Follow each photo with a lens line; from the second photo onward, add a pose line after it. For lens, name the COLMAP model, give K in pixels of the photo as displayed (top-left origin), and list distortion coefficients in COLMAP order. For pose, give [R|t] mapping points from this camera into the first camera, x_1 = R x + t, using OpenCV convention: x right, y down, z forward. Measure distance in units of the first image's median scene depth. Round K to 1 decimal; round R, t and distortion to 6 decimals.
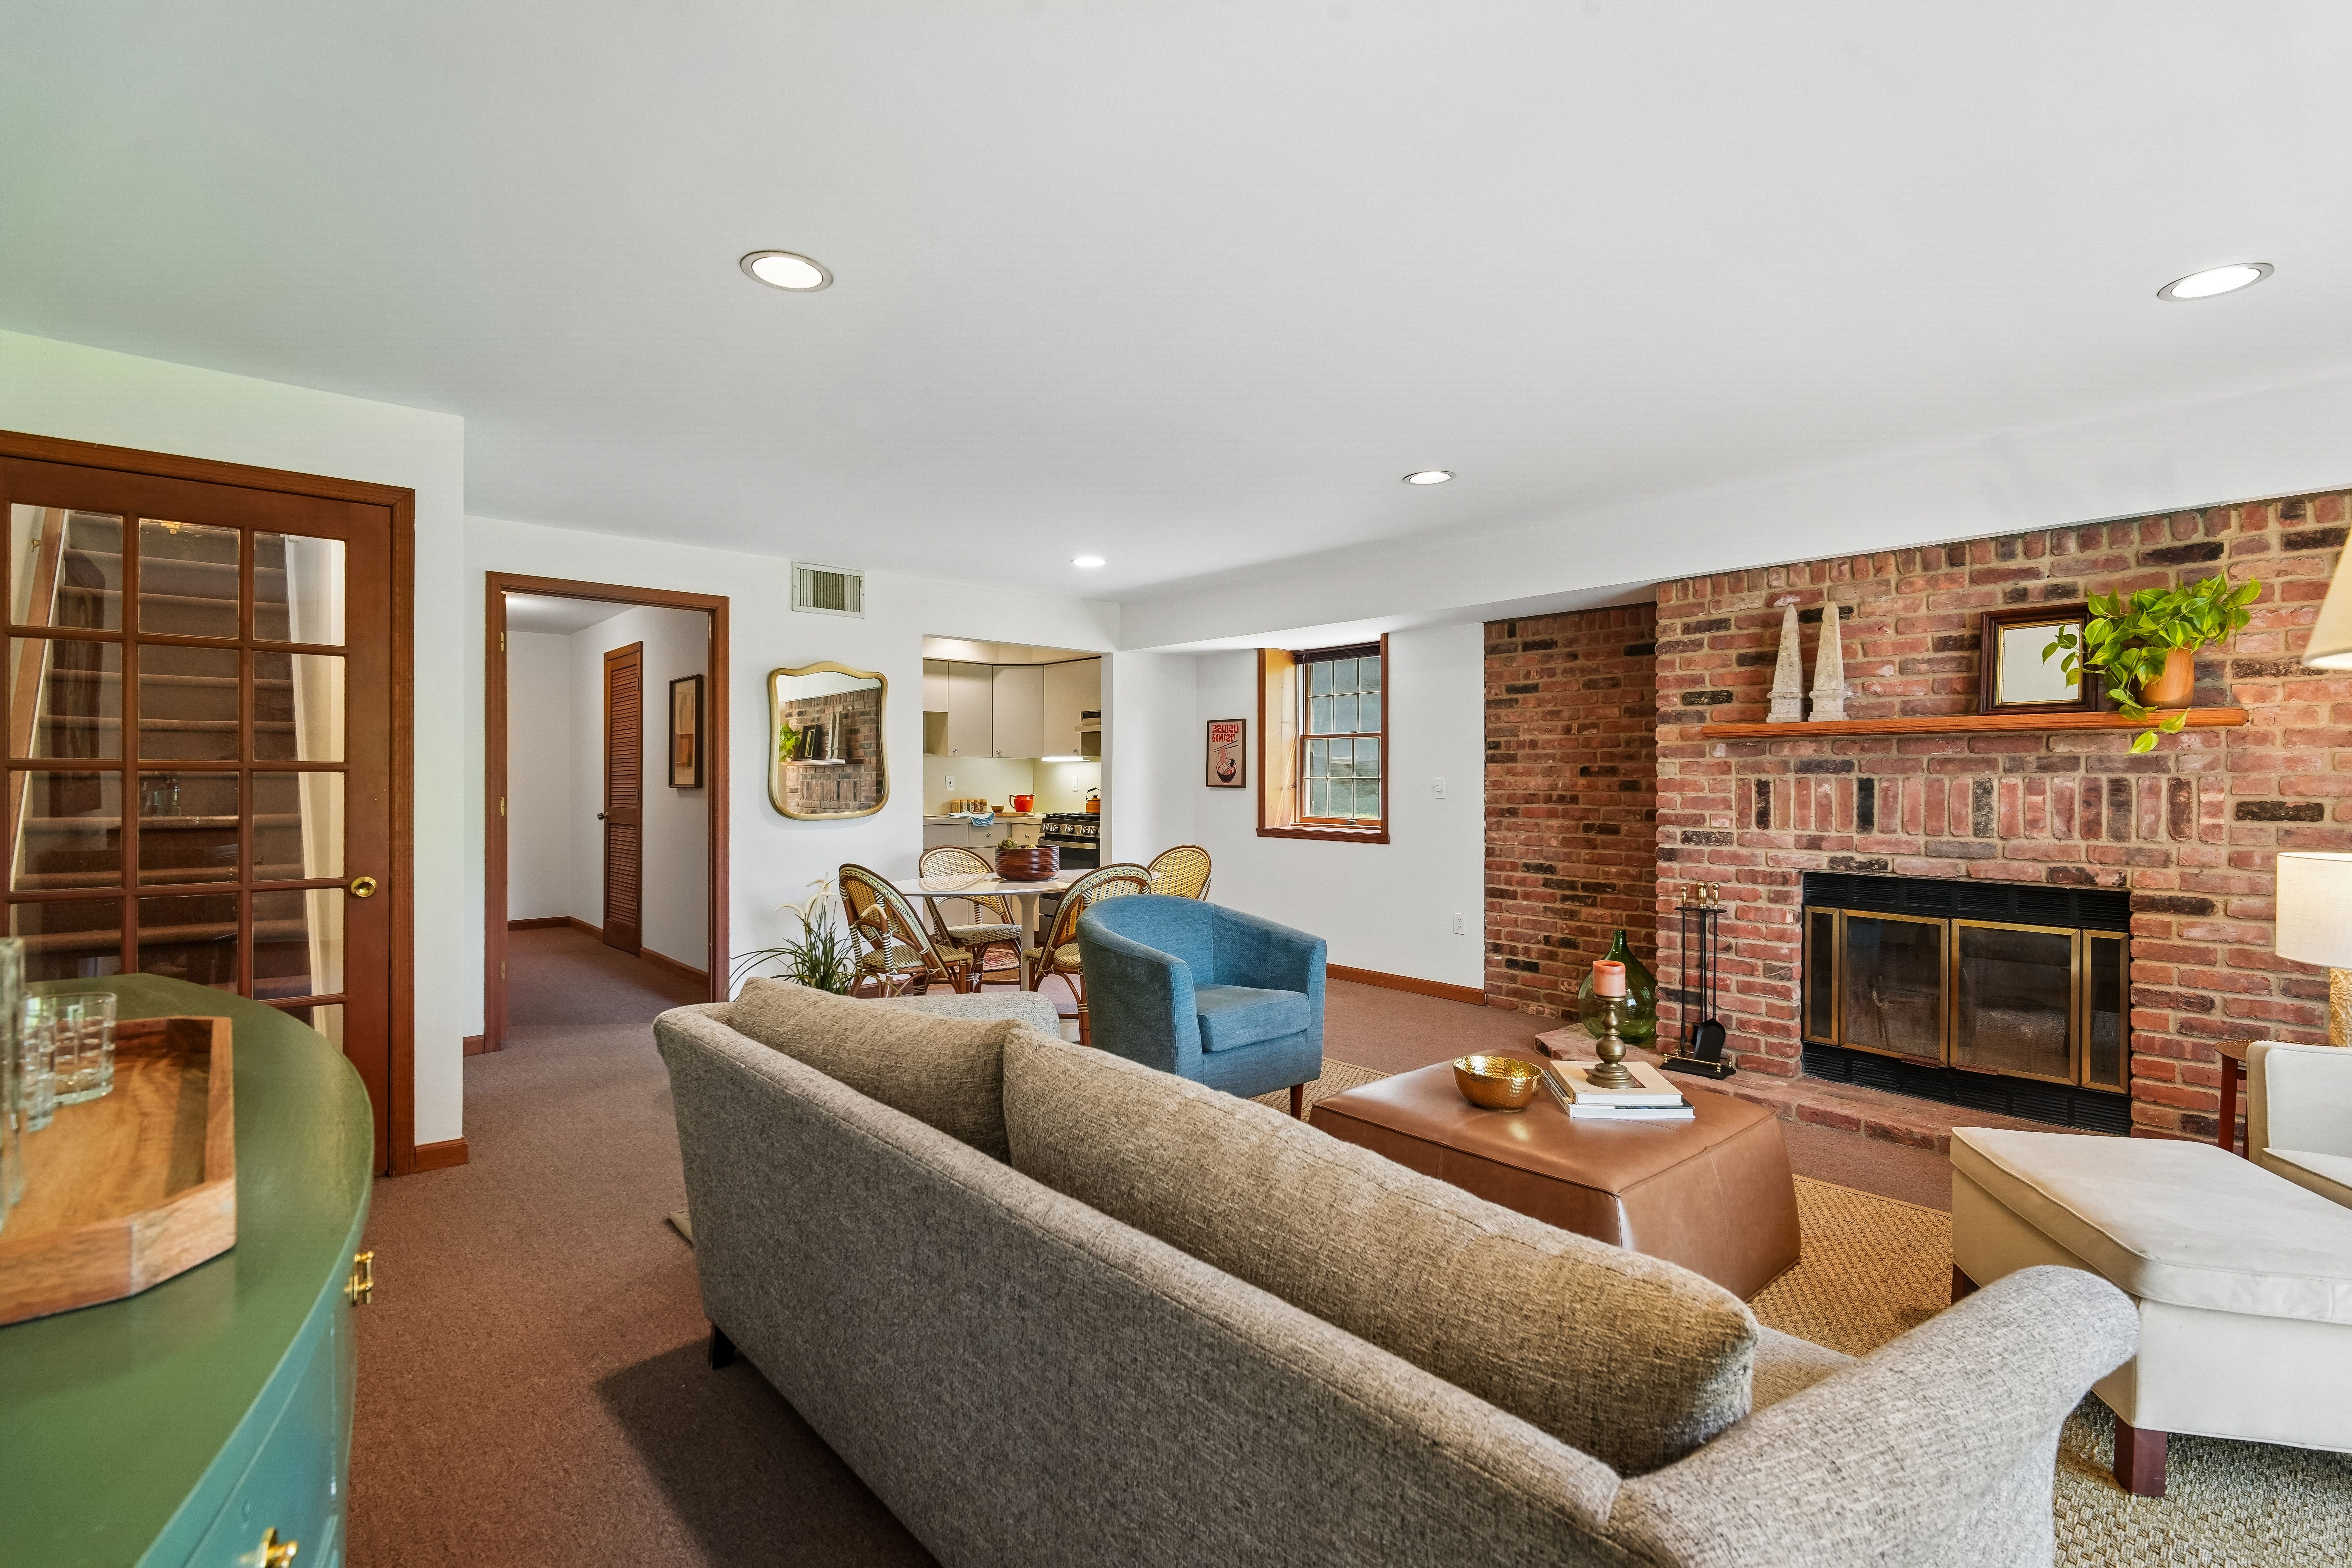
lens RADIAL K [[1099.7, 0, 1162.2], [0, 1099.7, 781.8], [0, 0, 1]] dist [-0.000172, -0.003821]
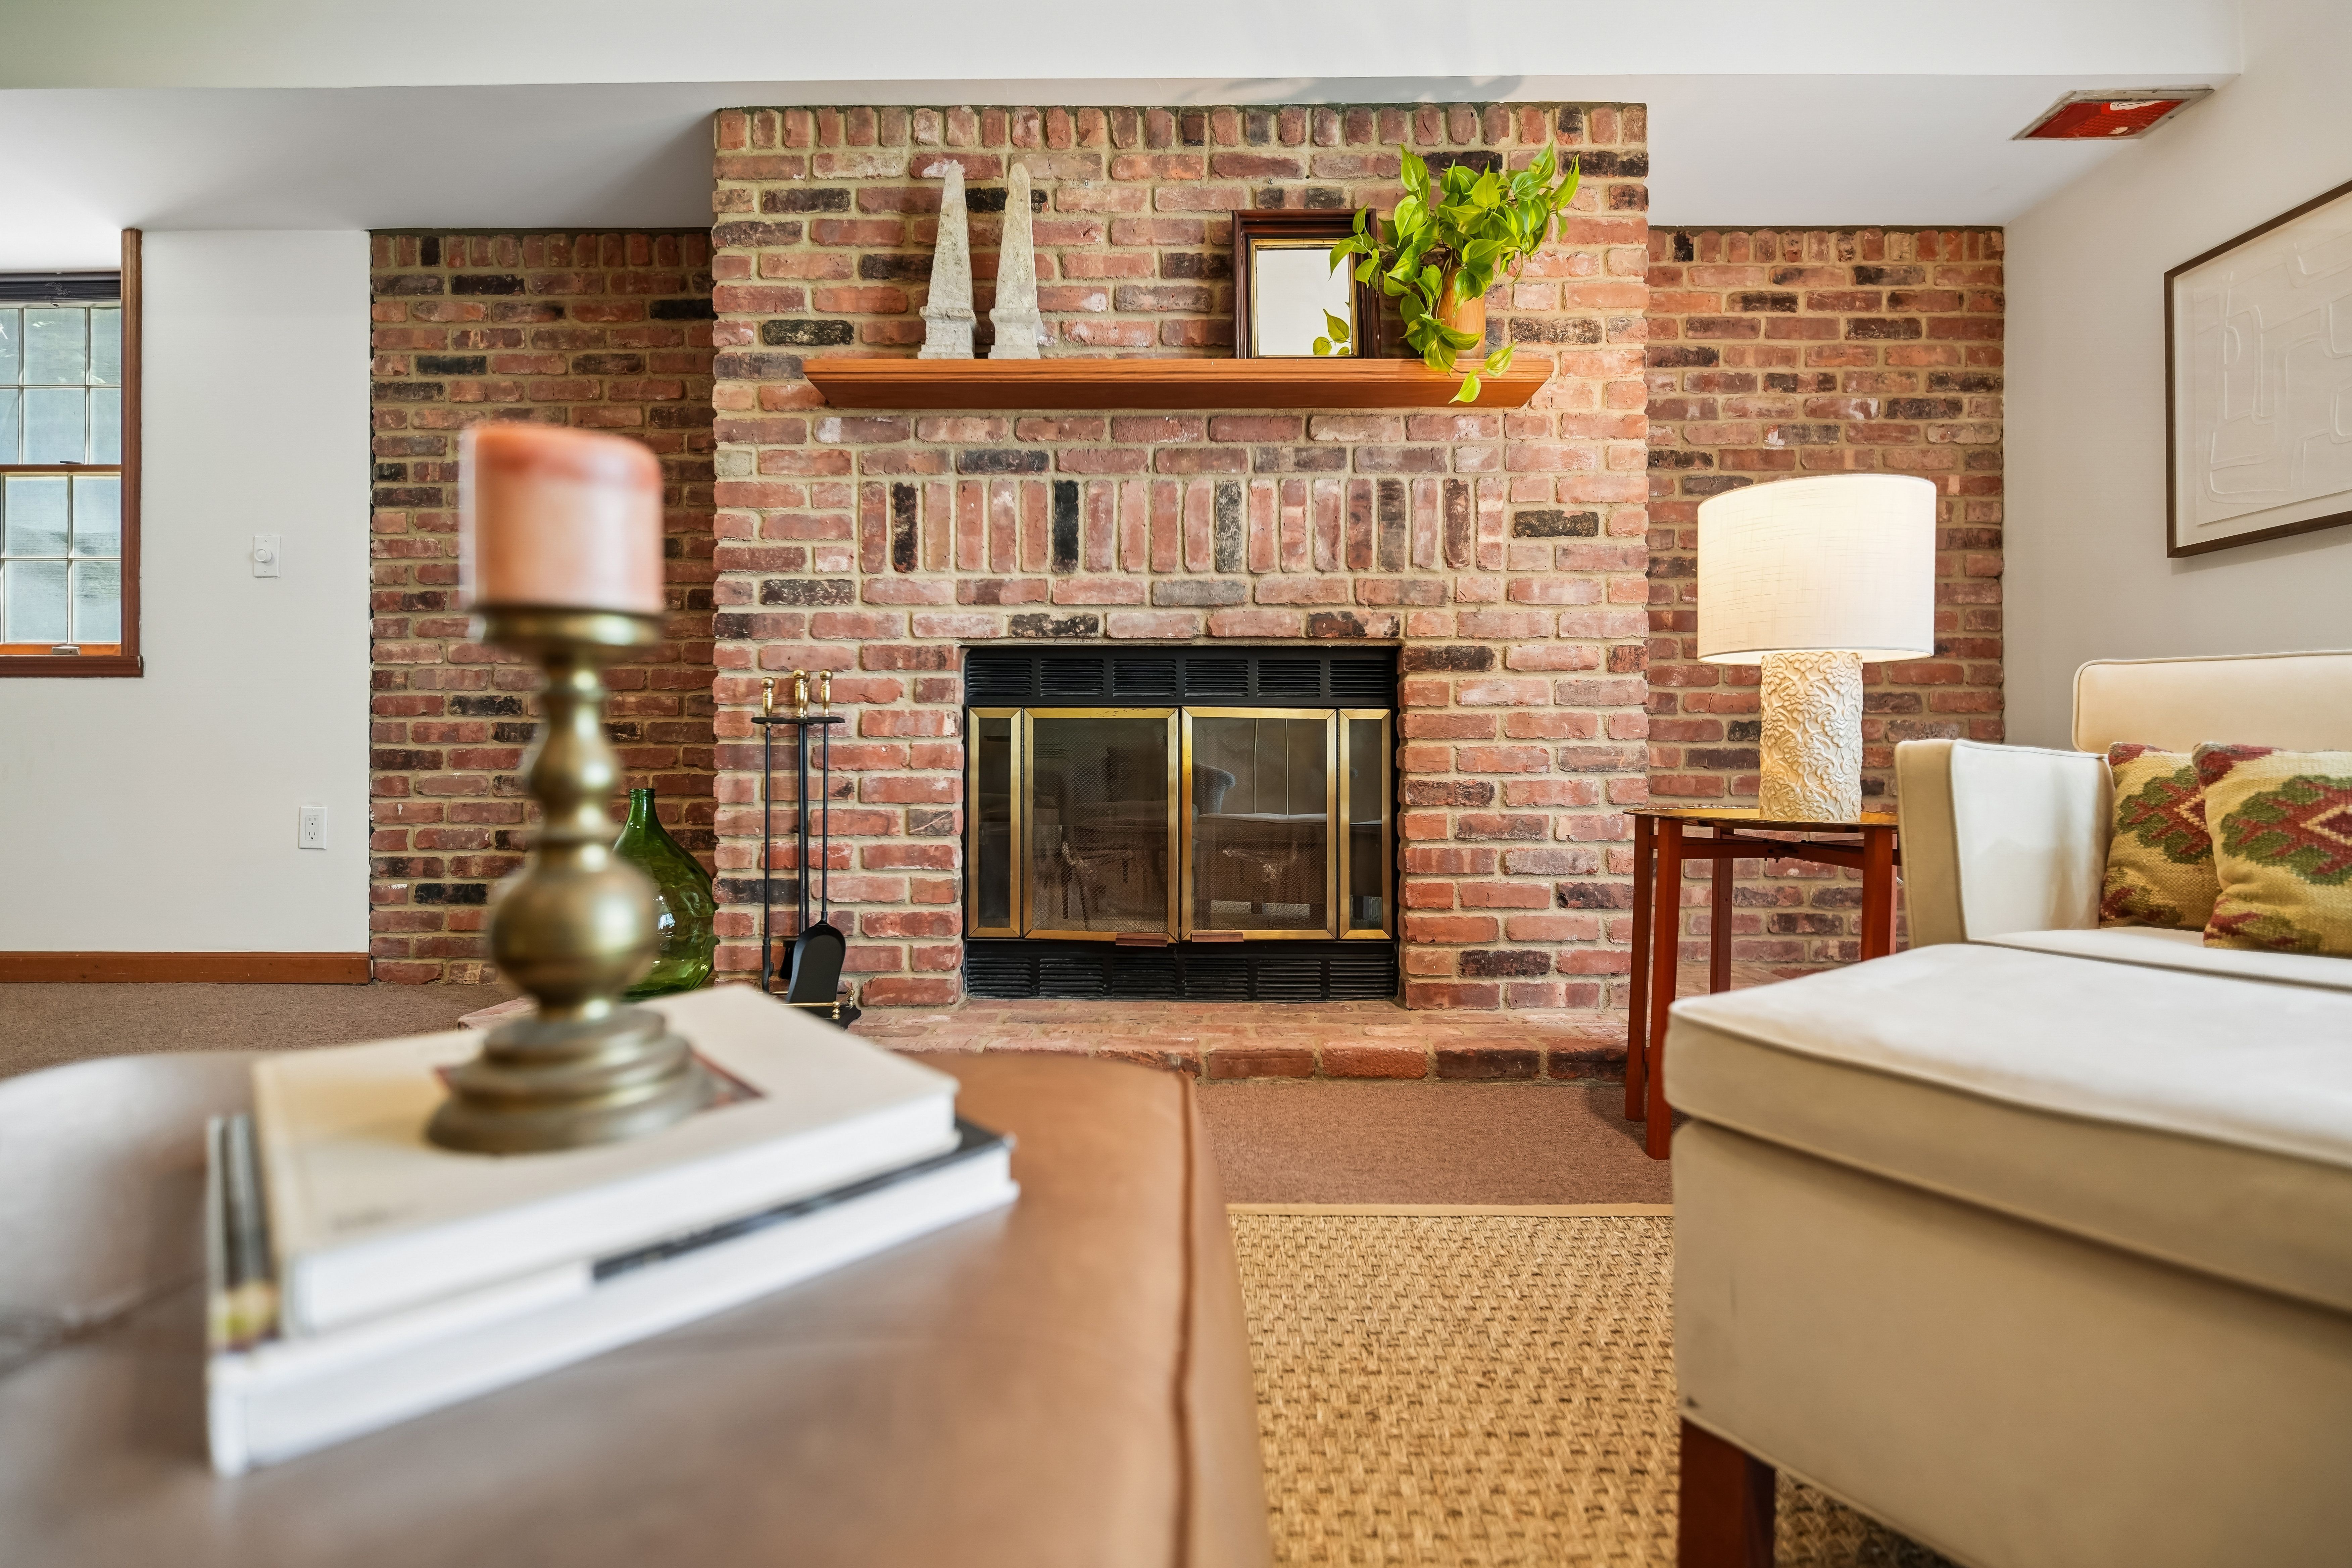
lens RADIAL K [[1099.7, 0, 1191.0], [0, 1099.7, 756.3], [0, 0, 1]] dist [-0.000172, -0.003821]
pose [[0.656726, 0.000831, 0.754129, 0.207202], [0.003432, 0.999986, -0.004091, 0.132479], [-0.754121, 0.005275, 0.656714, 0.493261]]
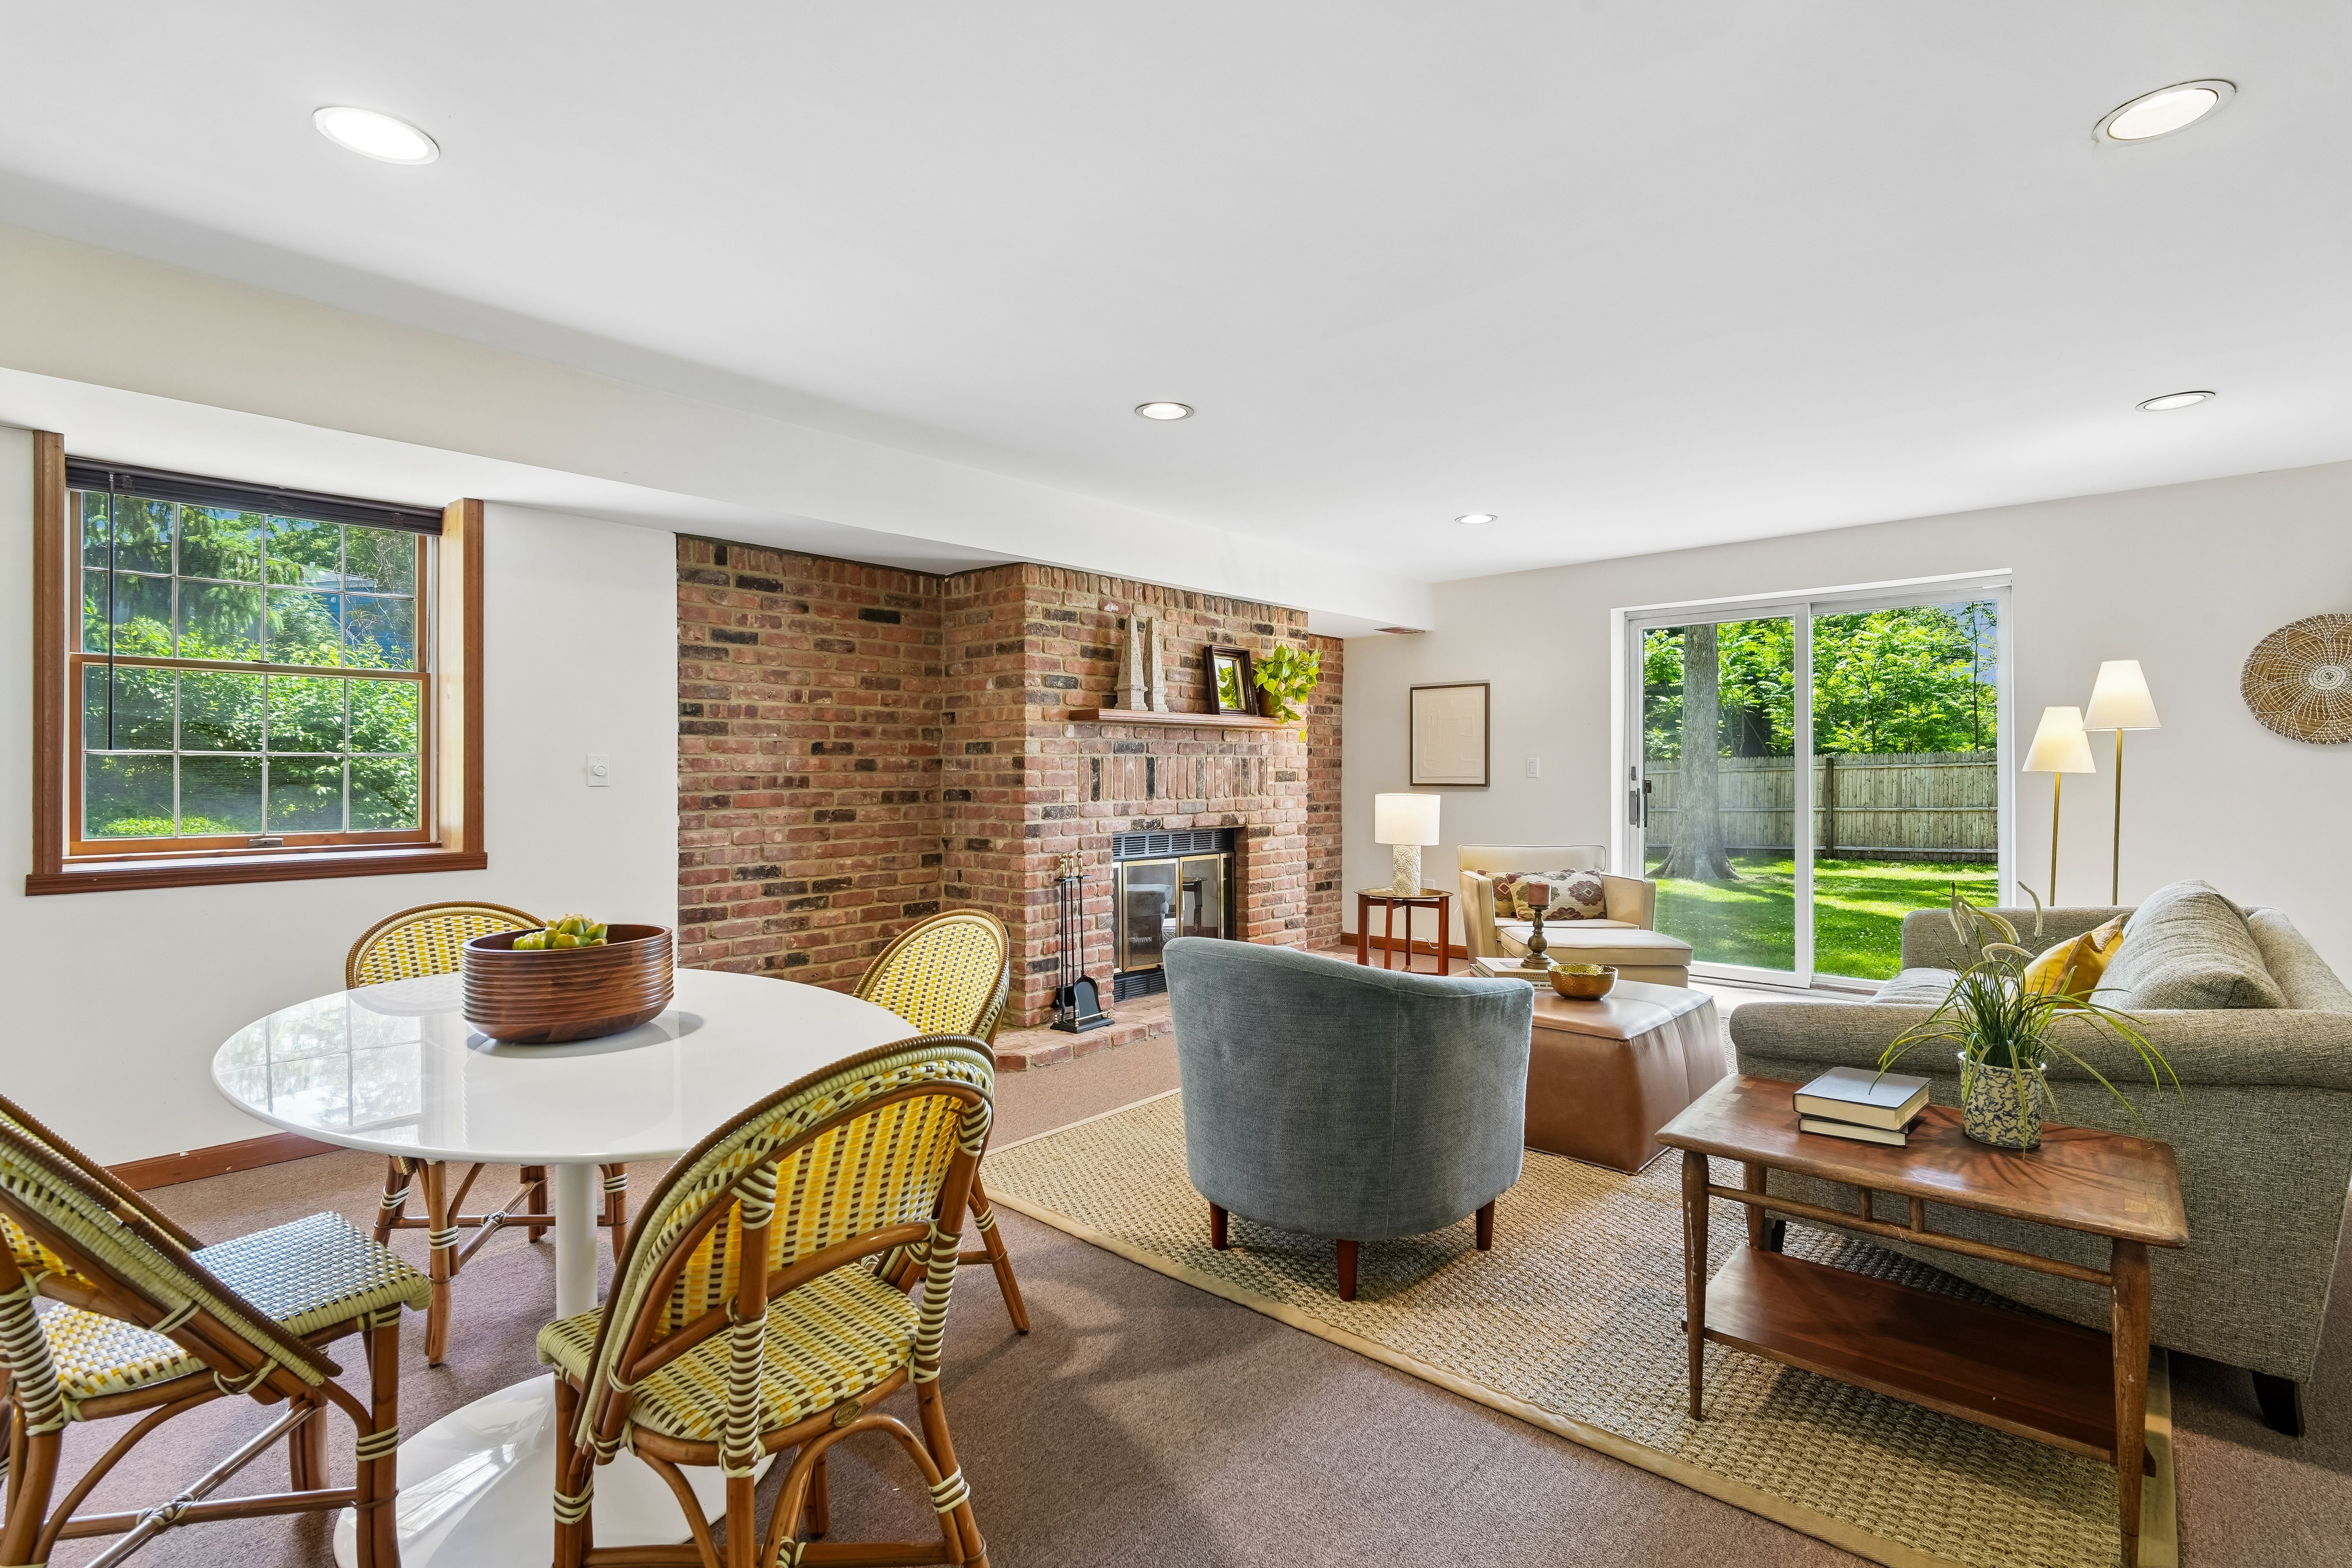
lens RADIAL K [[1099.7, 0, 1187.3], [0, 1099.7, 776.5], [0, 0, 1]] dist [-0.000172, -0.003821]
pose [[-0.130014, -0.006605, 0.991490, -0.577491], [0.005692, 0.999956, 0.007408, 0.008736], [-0.991496, 0.006607, -0.129971, 0.998297]]
